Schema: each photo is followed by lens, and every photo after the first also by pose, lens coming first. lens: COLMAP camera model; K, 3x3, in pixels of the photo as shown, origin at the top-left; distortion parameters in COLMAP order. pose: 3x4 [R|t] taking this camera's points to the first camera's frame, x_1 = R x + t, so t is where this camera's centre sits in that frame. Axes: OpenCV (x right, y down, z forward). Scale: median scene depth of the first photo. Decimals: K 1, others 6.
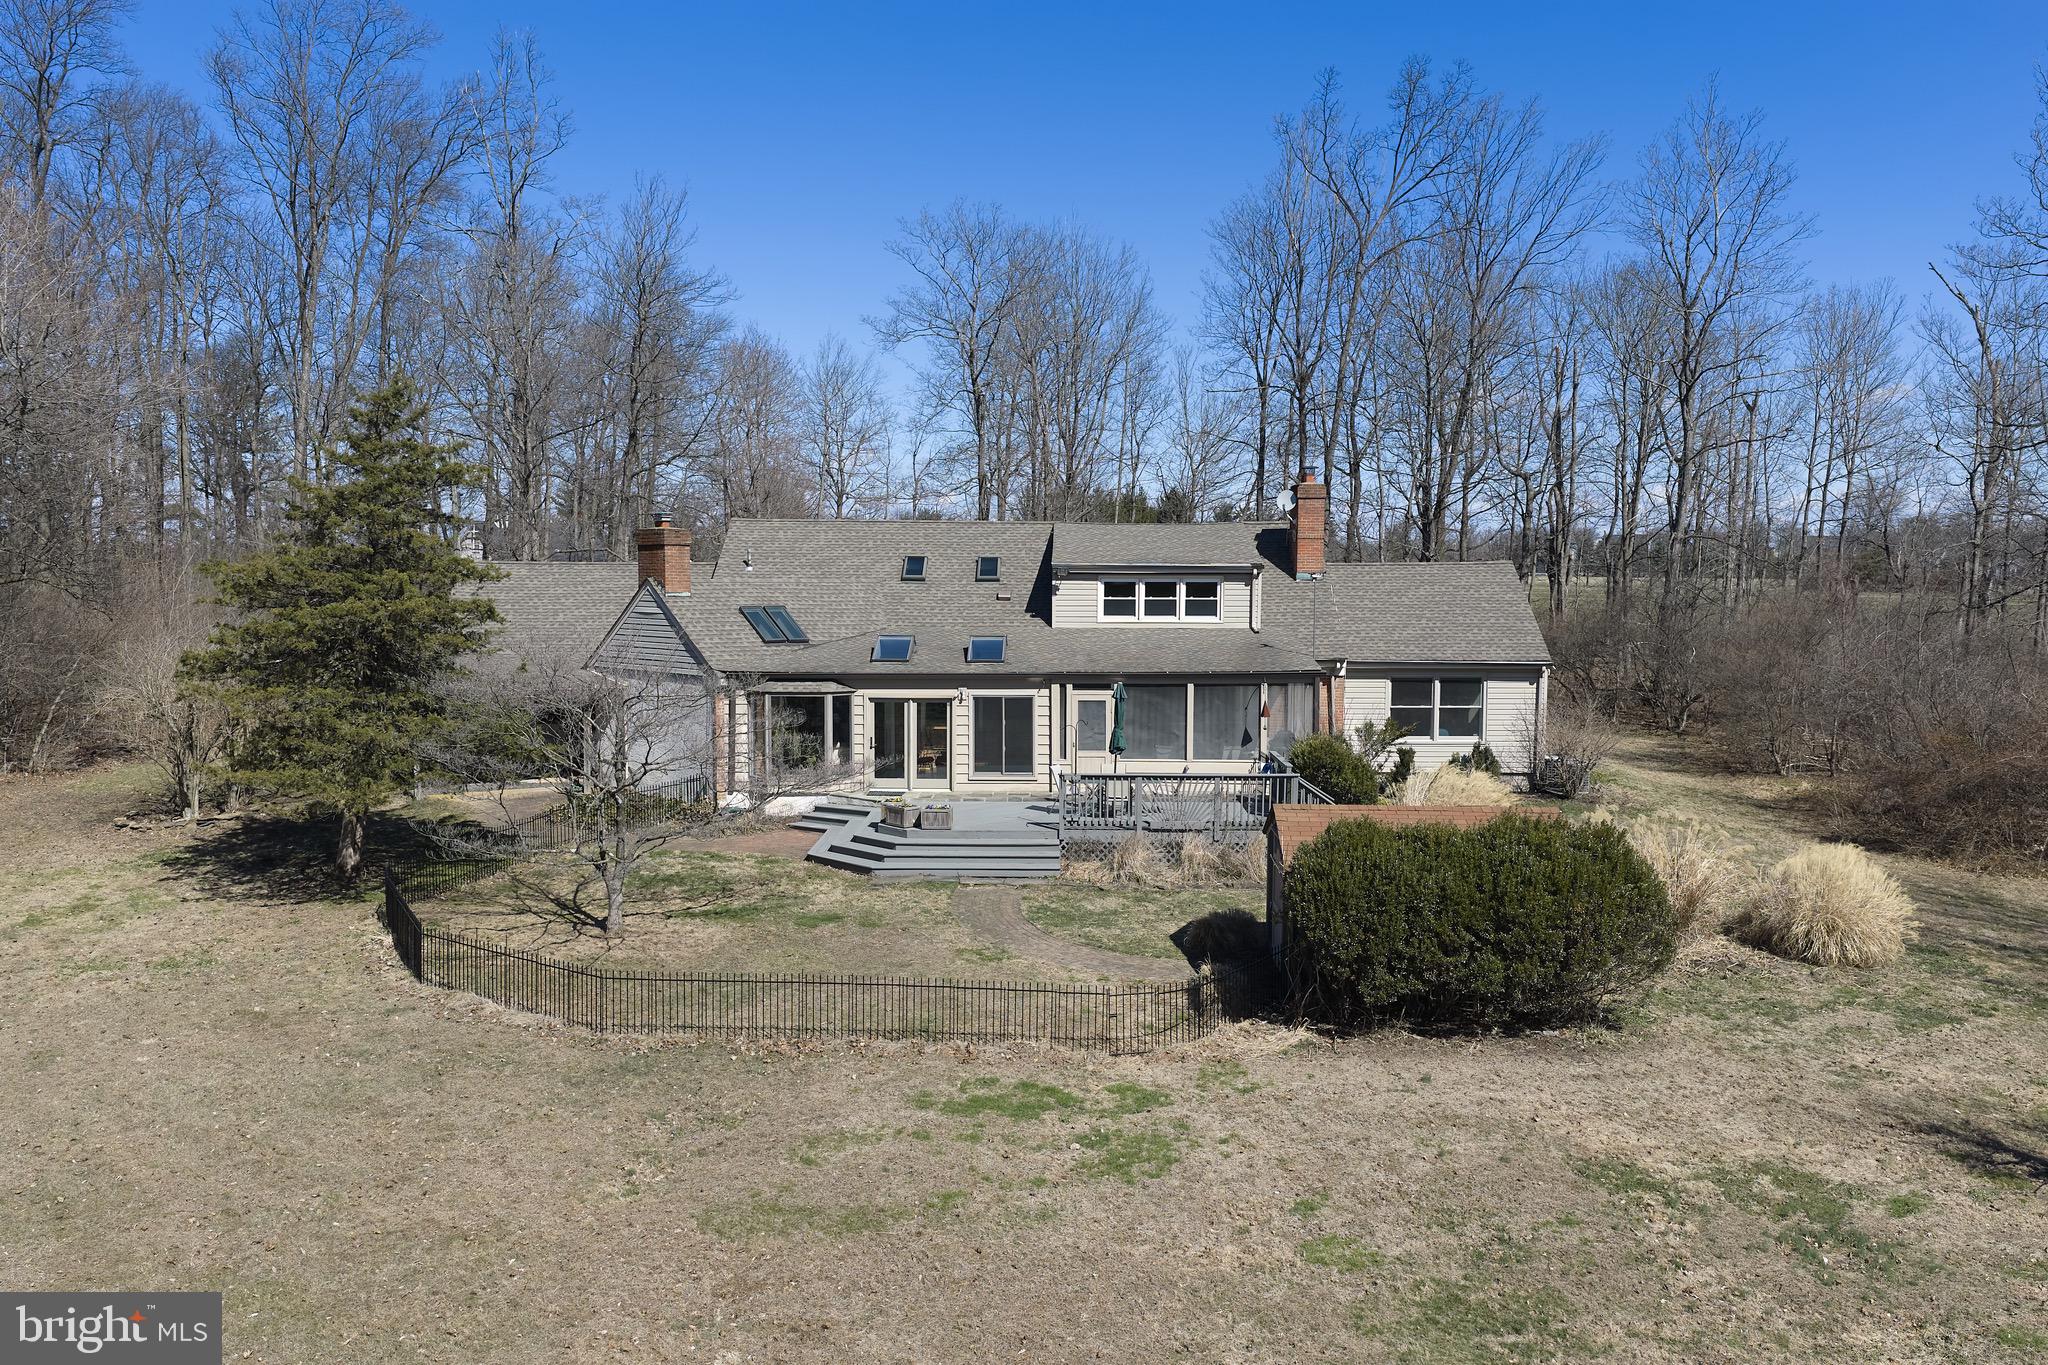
lens RADIAL K [[1677.3, 0, 993.7], [0, 1677.3, 690.0], [0, 0, 1]] dist [0.007491, -0.007164]
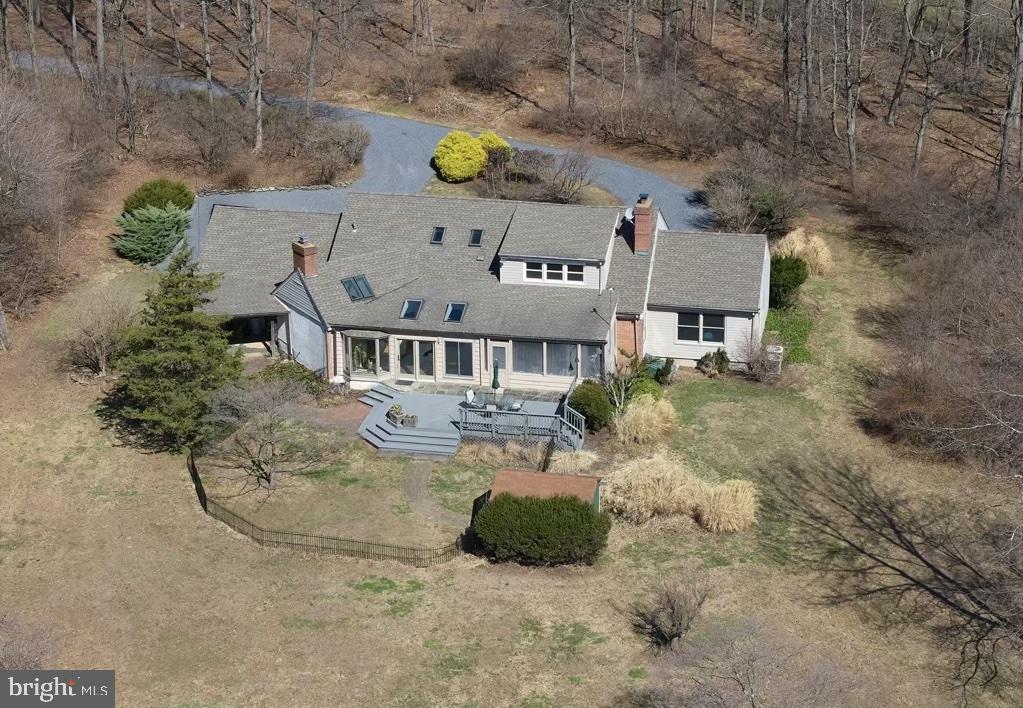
lens RADIAL K [[1986.6, 0, 350.4], [0, 1986.6, 354.3], [0, 0, 1]] dist [-0.252514, 0.434314]
pose [[0.971672, 0.052229, -0.230490, 0.456642], [0.021154, 0.952139, 0.304931, -0.756341], [0.235385, -0.301169, 0.924062, -1.367600]]
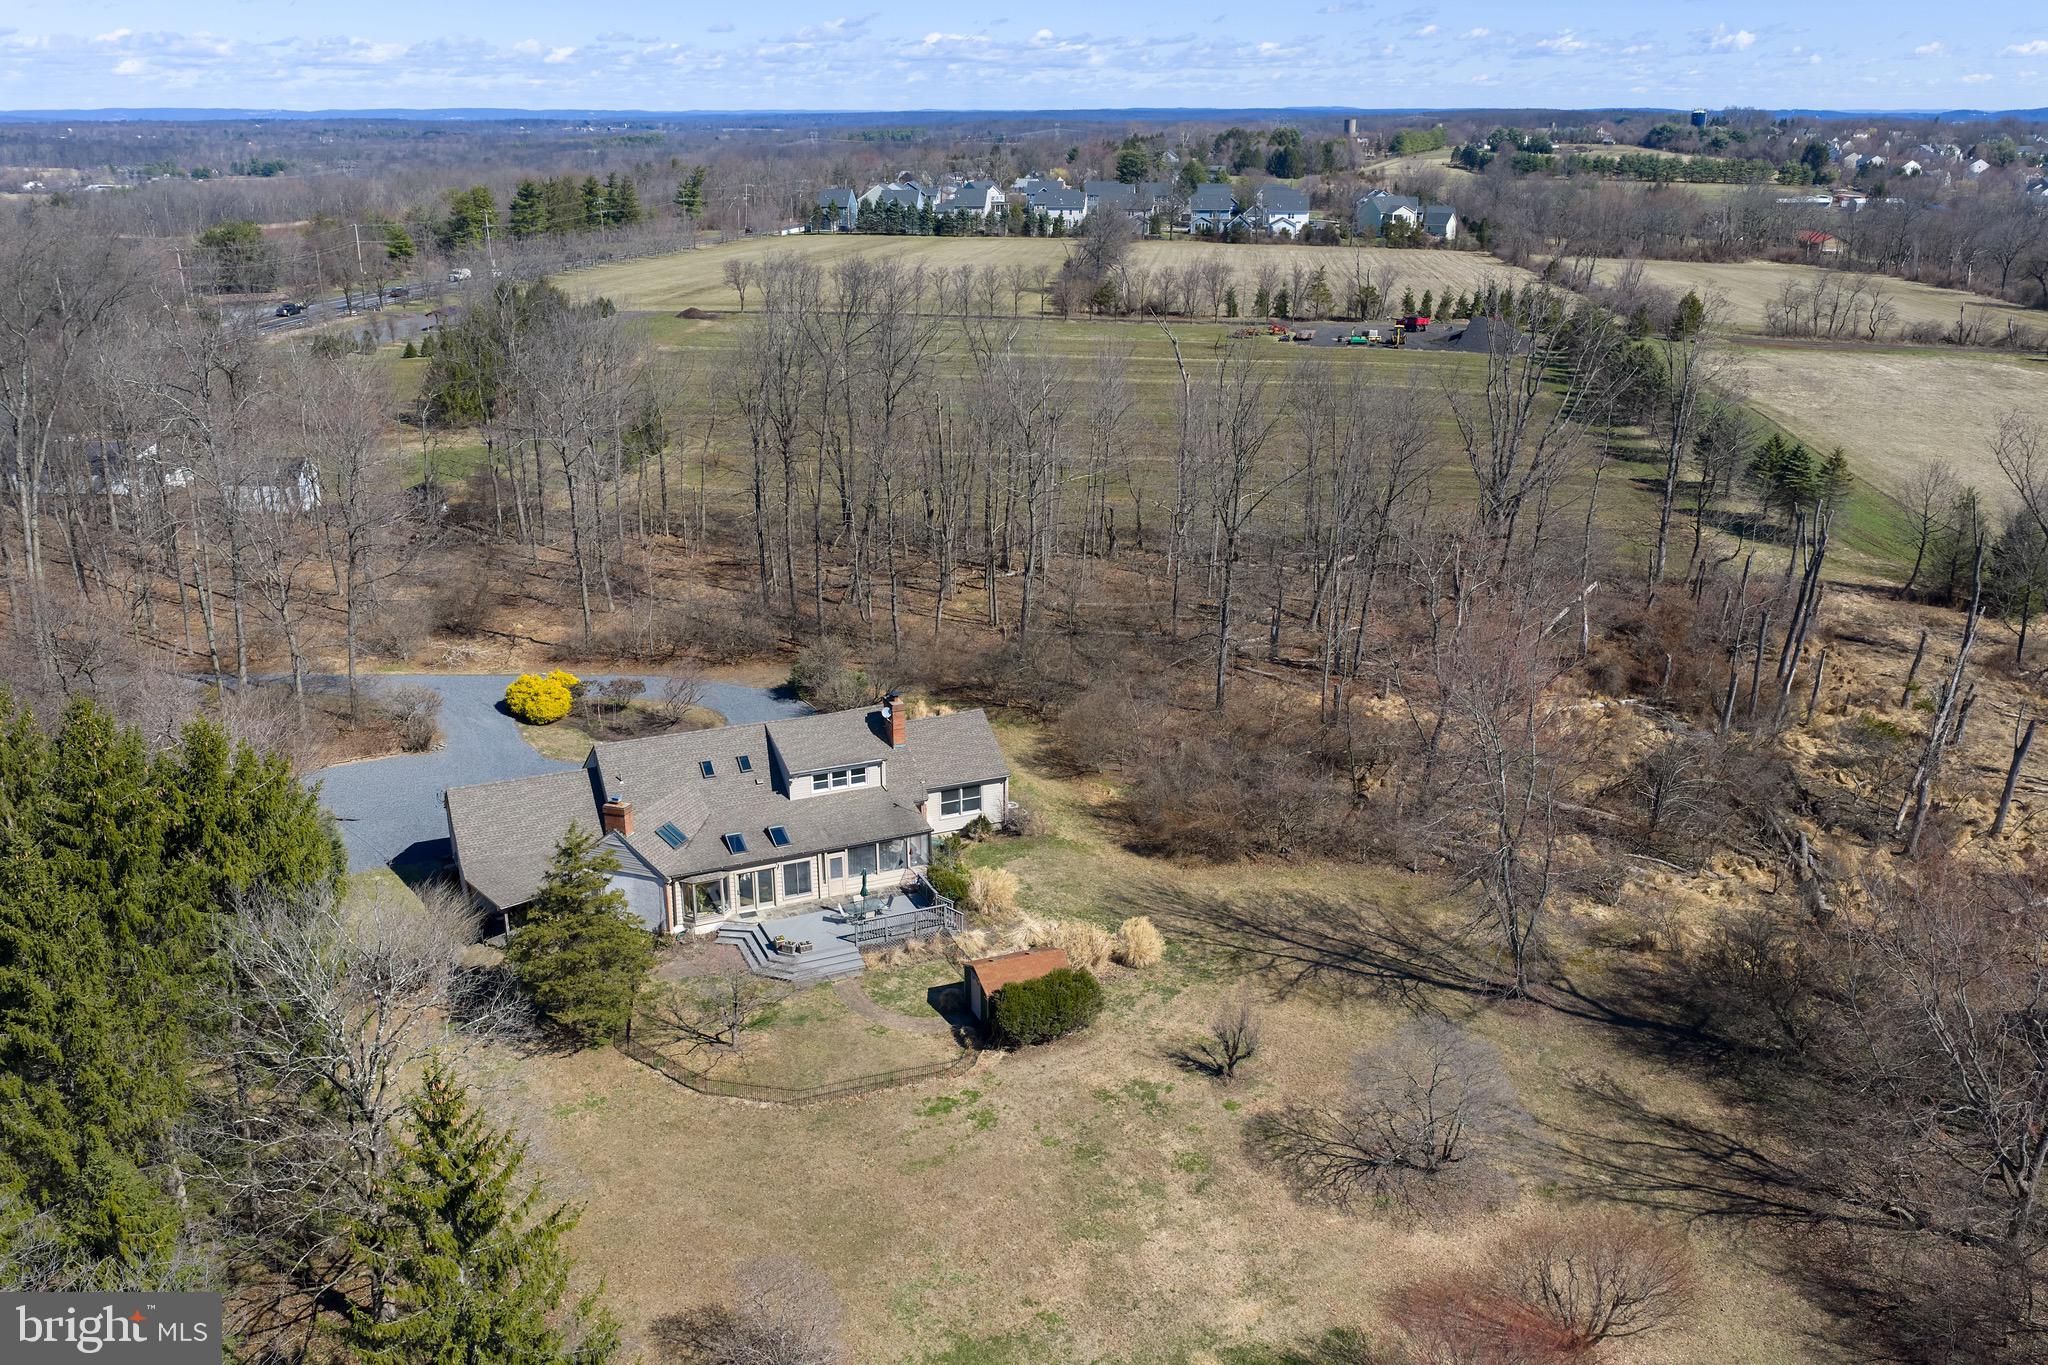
lens RADIAL K [[1696.3, 0, 970.3], [0, 1696.3, 683.4], [0, 0, 1]] dist [-0.001779, -0.008535]
pose [[0.915101, -0.145545, 0.376040, -0.593113], [0.049990, 0.966339, 0.252367, -0.780192], [-0.400113, -0.212143, 0.891574, -1.031402]]
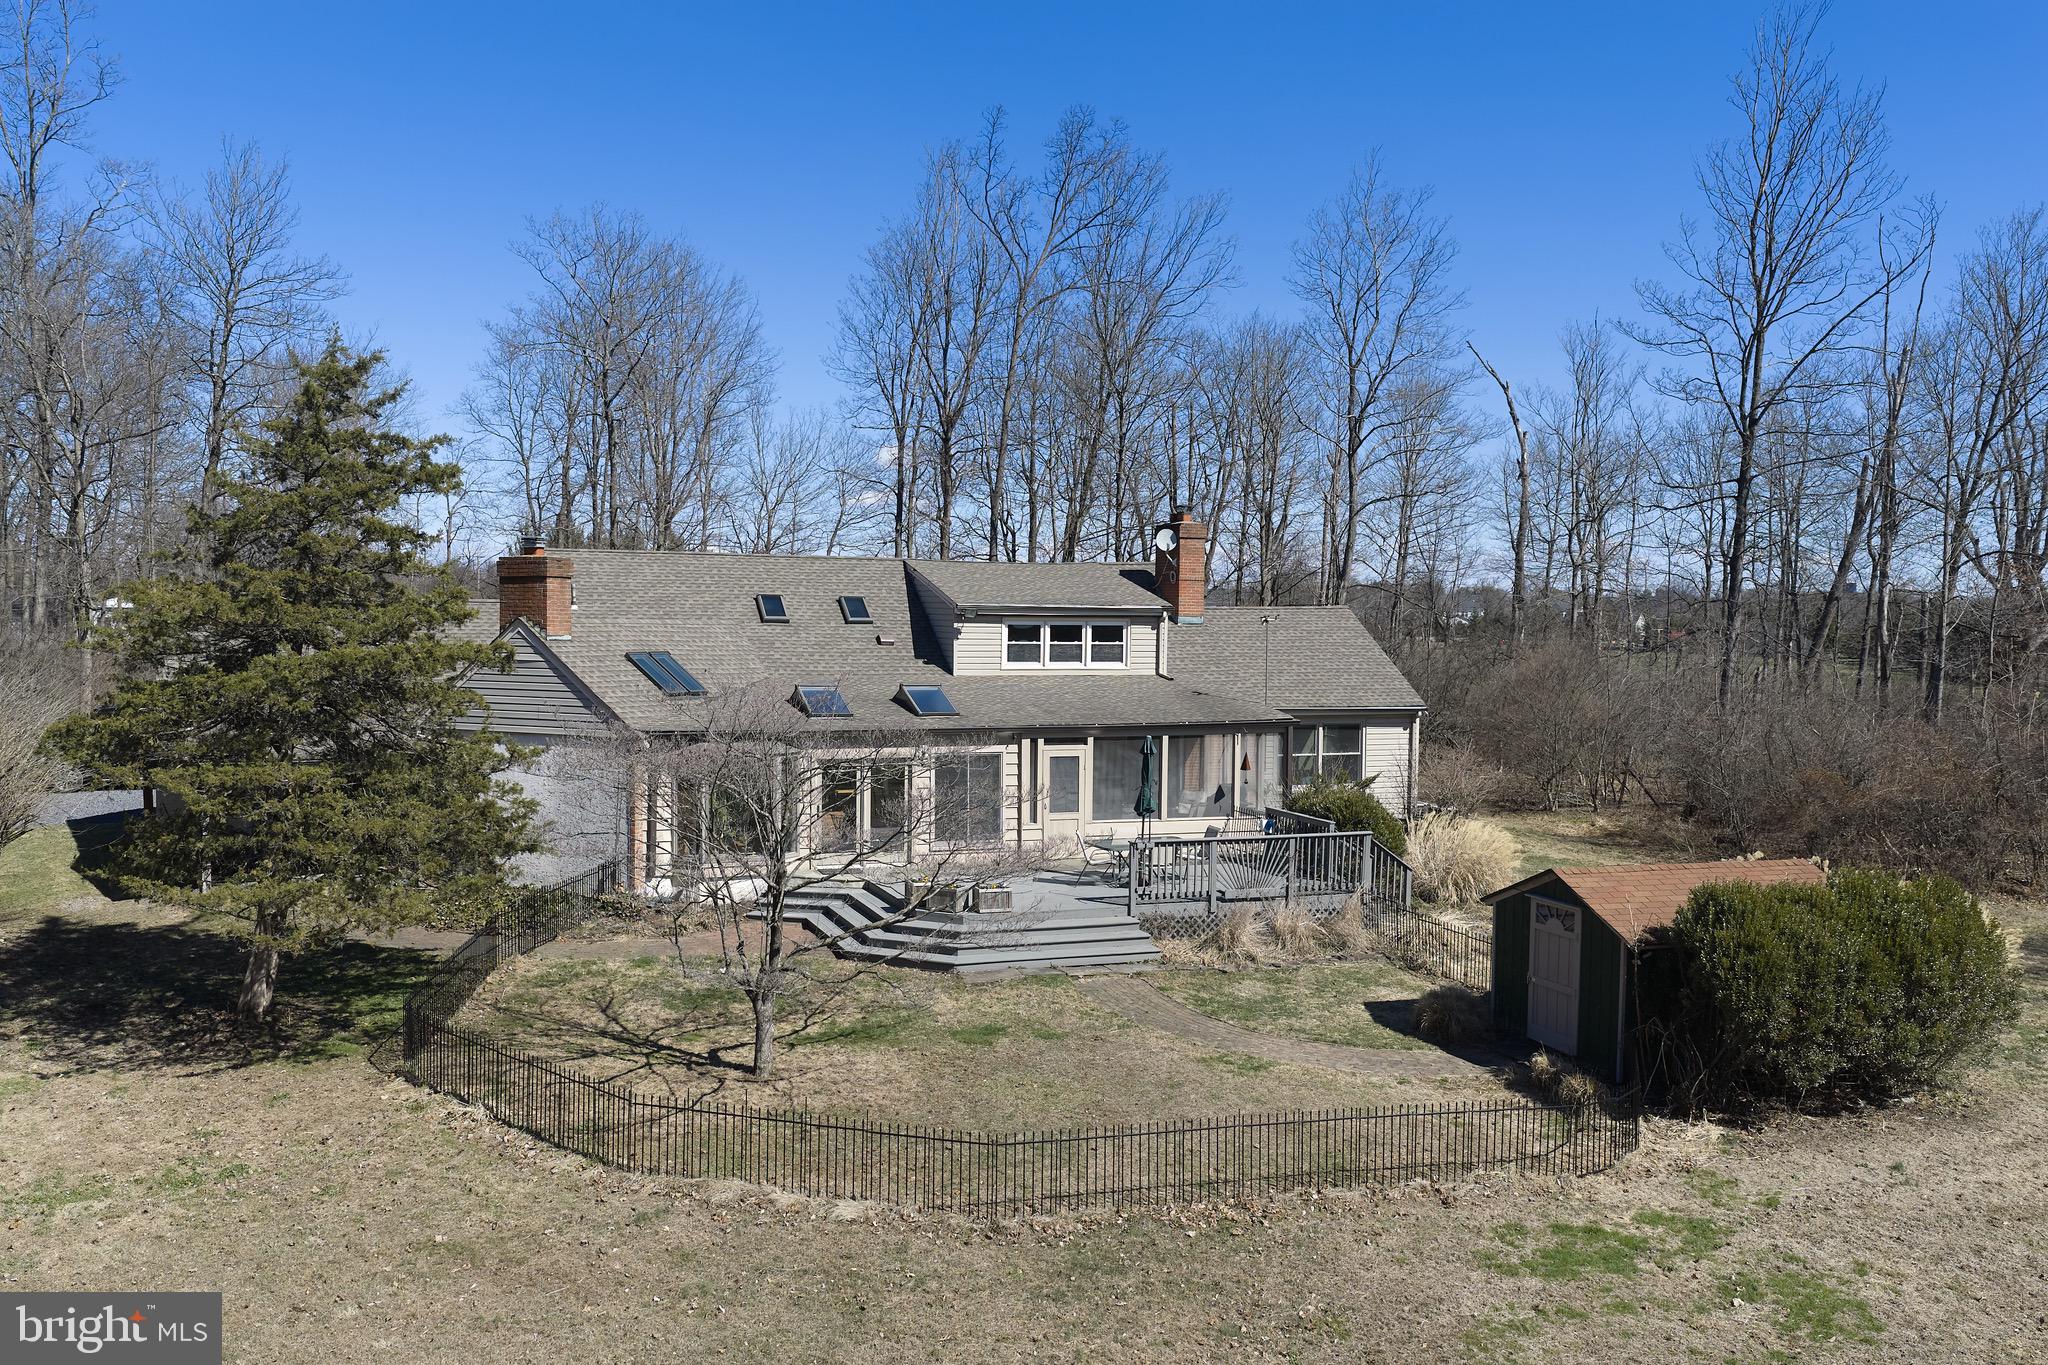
lens RADIAL K [[1690.3, 0, 994.1], [0, 1690.3, 683.3], [0, 0, 1]] dist [0.009679, -0.013847]
pose [[0.938594, -0.007956, 0.344931, -0.289384], [0.019017, 0.999407, -0.028696, -0.007652], [-0.344499, 0.033493, 0.938189, 0.166709]]
